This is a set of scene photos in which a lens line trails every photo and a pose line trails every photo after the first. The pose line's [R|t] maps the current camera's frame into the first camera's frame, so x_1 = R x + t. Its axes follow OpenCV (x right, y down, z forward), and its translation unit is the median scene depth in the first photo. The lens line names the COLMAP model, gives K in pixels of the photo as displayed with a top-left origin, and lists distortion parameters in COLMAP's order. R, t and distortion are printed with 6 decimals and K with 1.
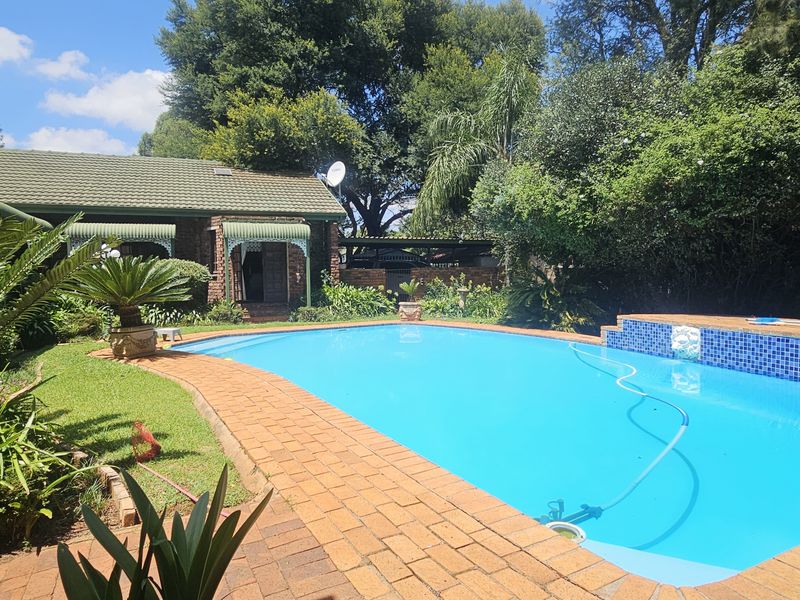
lens RADIAL K [[506.6, 0, 400.0], [0, 506.6, 300.0], [0, 0, 1]] dist [-0.003403, -0.006636]
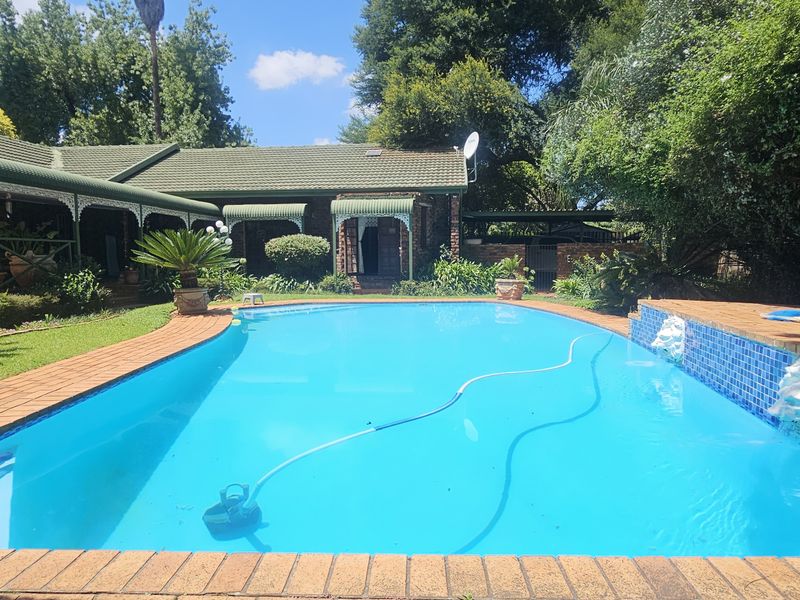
lens RADIAL K [[506.6, 0, 400.0], [0, 506.6, 300.0], [0, 0, 1]] dist [-0.003403, -0.006636]
pose [[0.887900, 0.050342, -0.457273, 0.259178], [-0.031488, 0.998314, 0.048766, 0.002936], [0.458957, -0.028900, 0.887988, 0.091173]]
